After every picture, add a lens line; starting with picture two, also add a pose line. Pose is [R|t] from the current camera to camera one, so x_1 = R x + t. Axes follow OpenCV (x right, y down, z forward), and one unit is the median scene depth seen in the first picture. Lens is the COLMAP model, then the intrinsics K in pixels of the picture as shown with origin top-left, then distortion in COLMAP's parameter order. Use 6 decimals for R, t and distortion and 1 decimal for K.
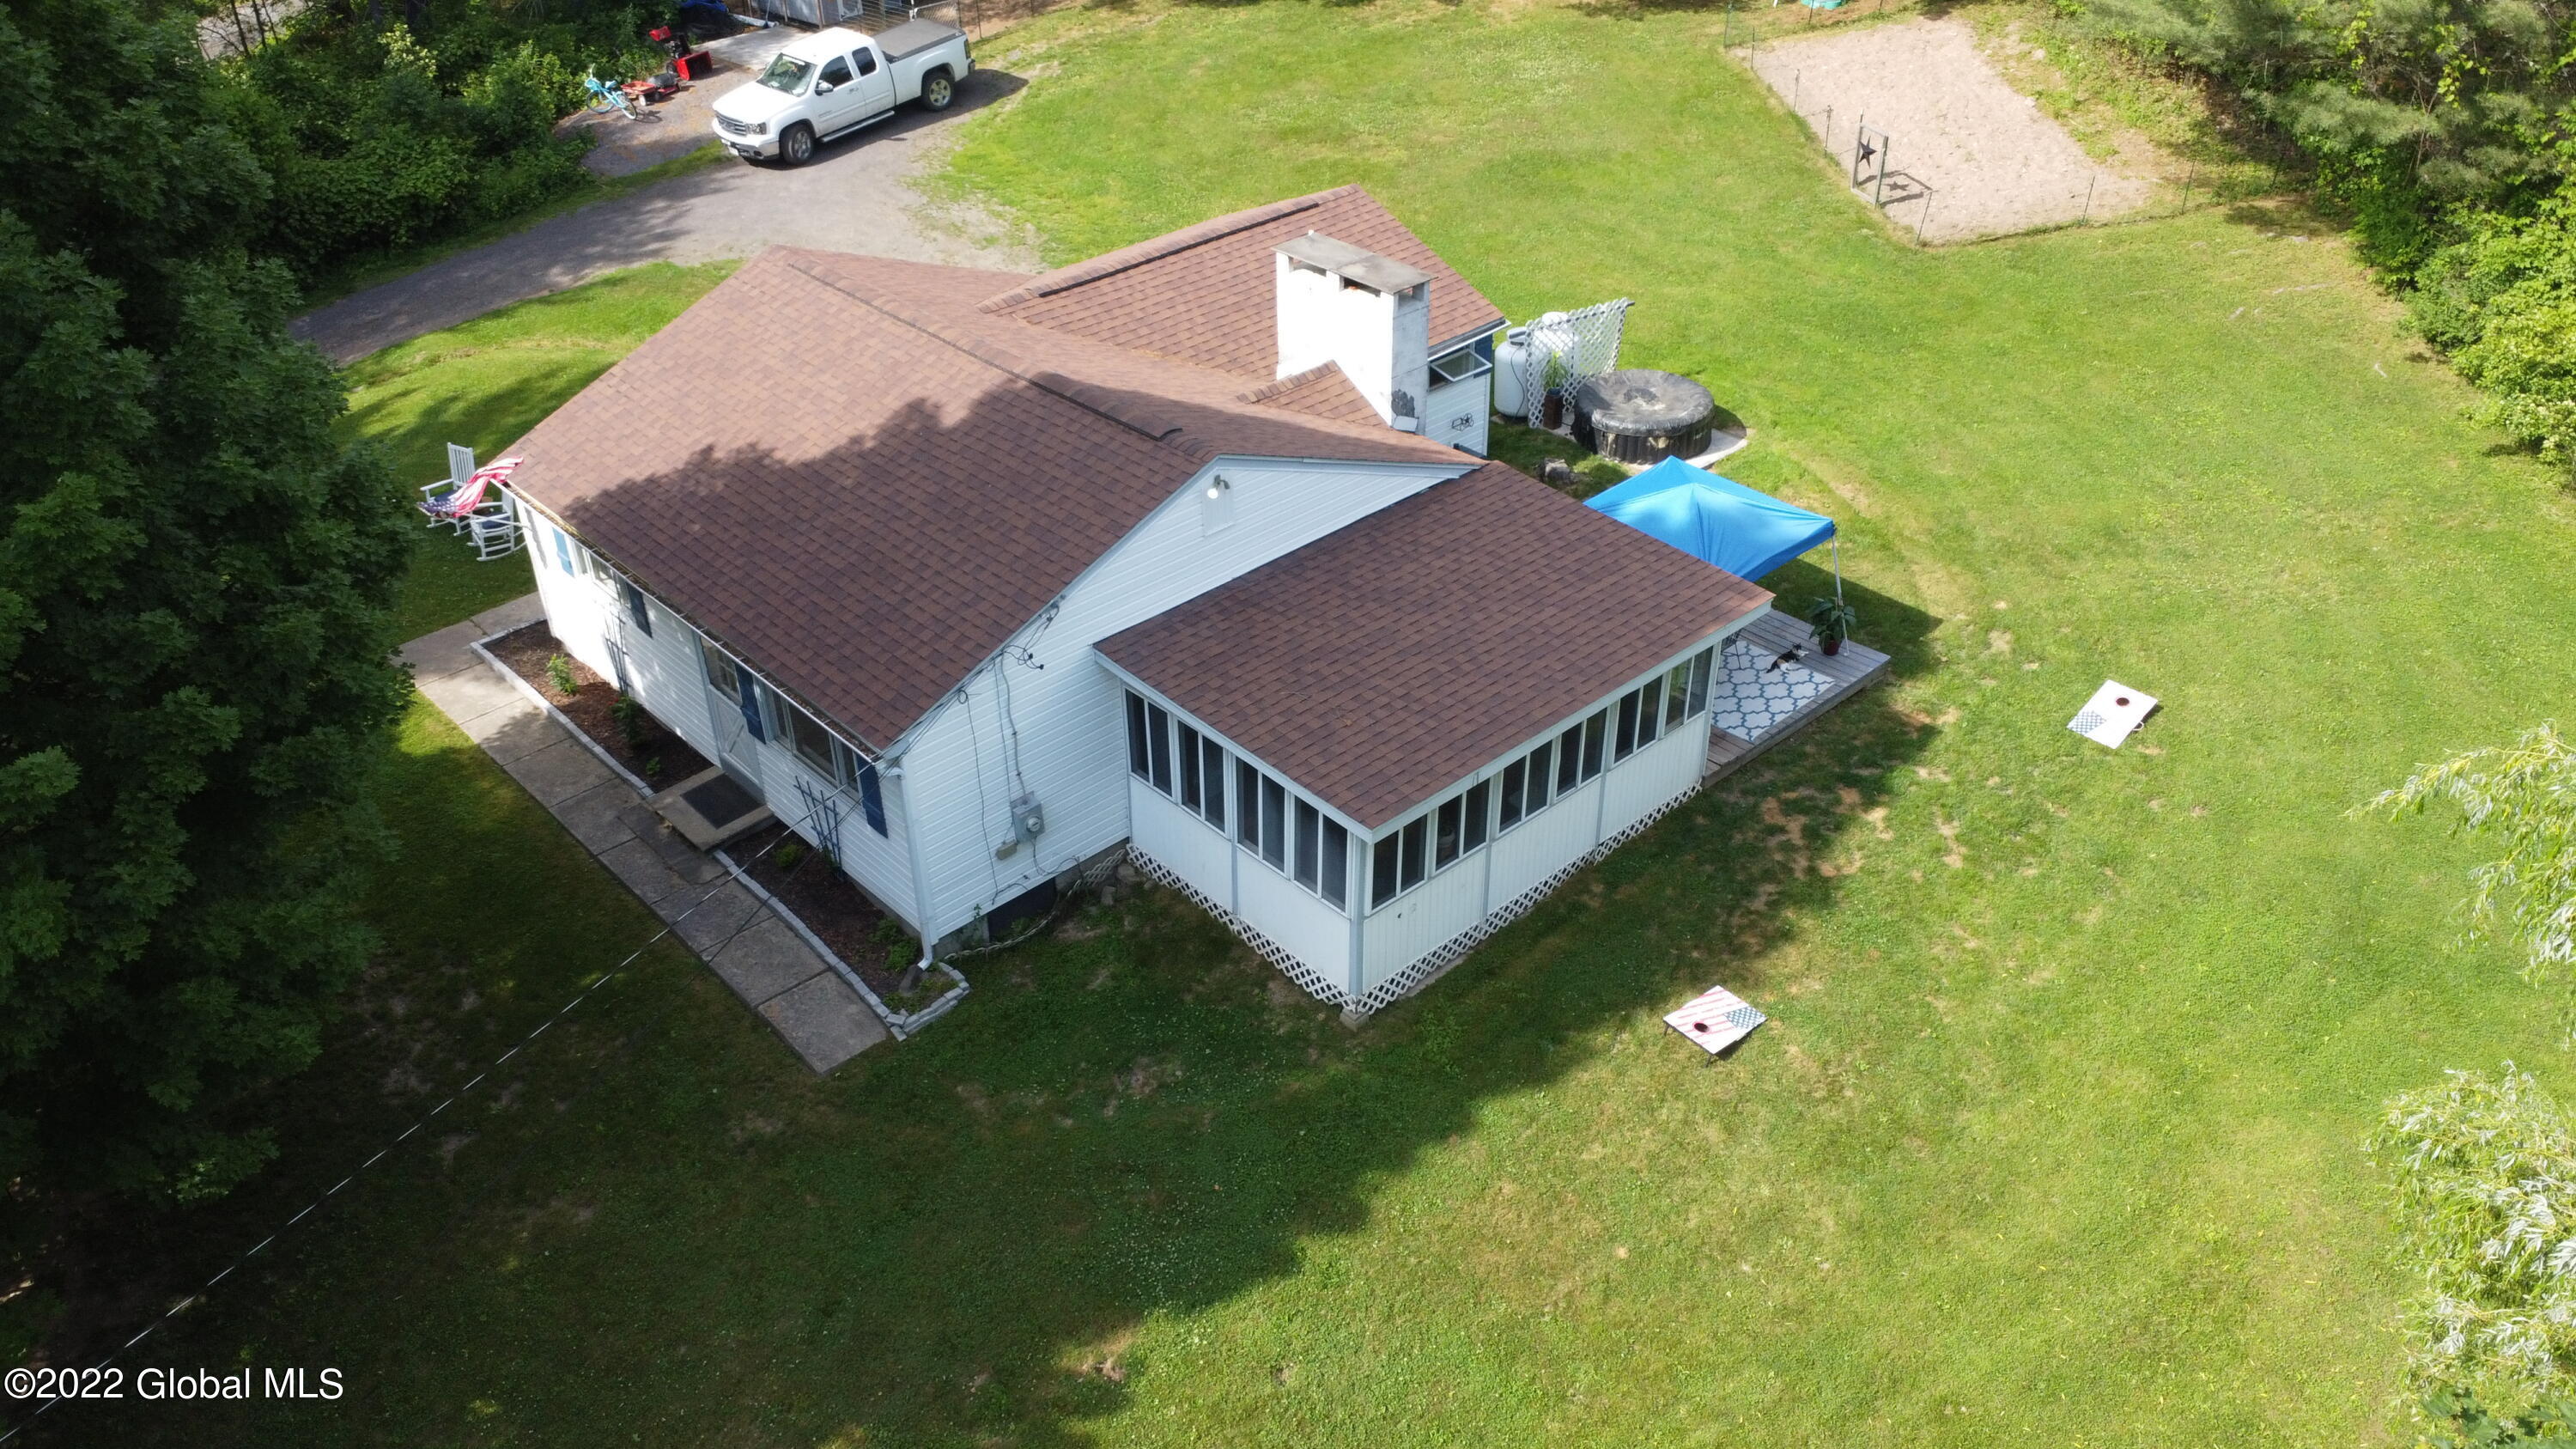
lens RADIAL K [[1971.1, 0, 1285.5], [0, 1971.1, 721.8], [0, 0, 1]] dist [0.002823, -0.003686]
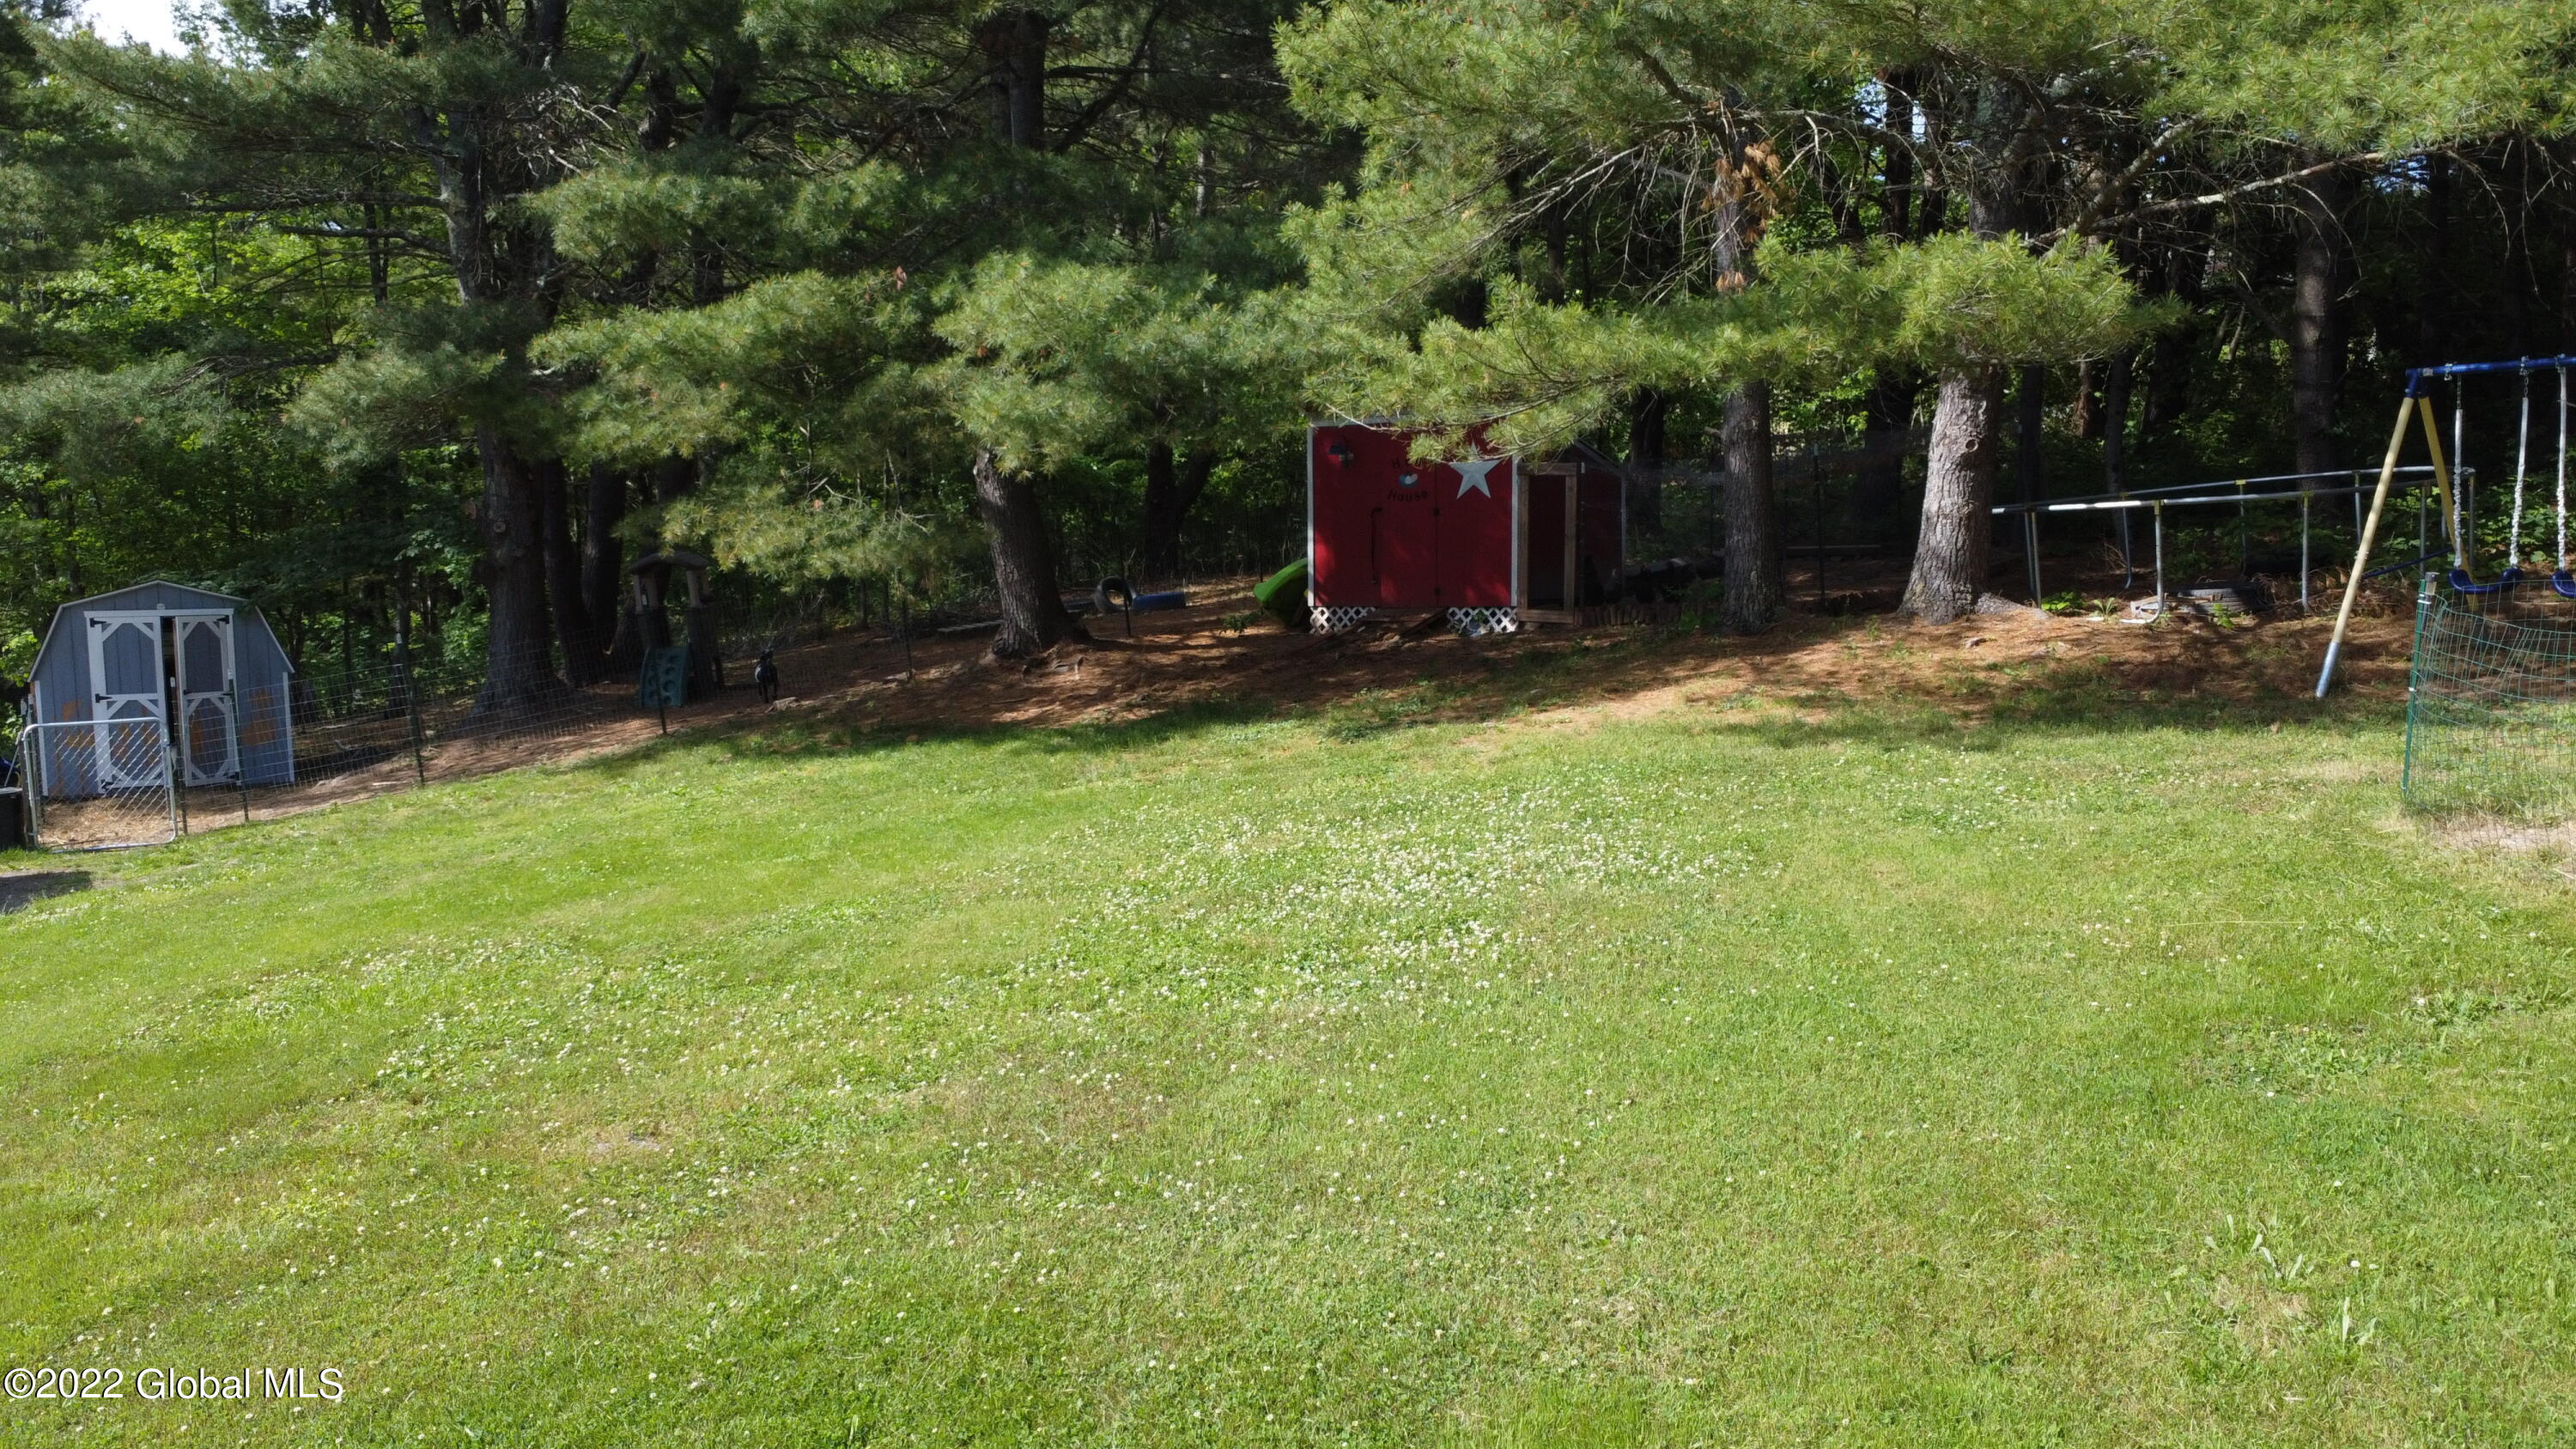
lens RADIAL K [[1950.0, 0, 1276.1], [0, 1950.0, 729.4], [0, 0, 1]] dist [0.005710, -0.004506]
pose [[0.962417, 0.018916, -0.270917, 0.311461], [-0.146415, 0.876318, -0.458944, -0.457414], [0.228728, 0.481362, 0.846153, 1.504876]]
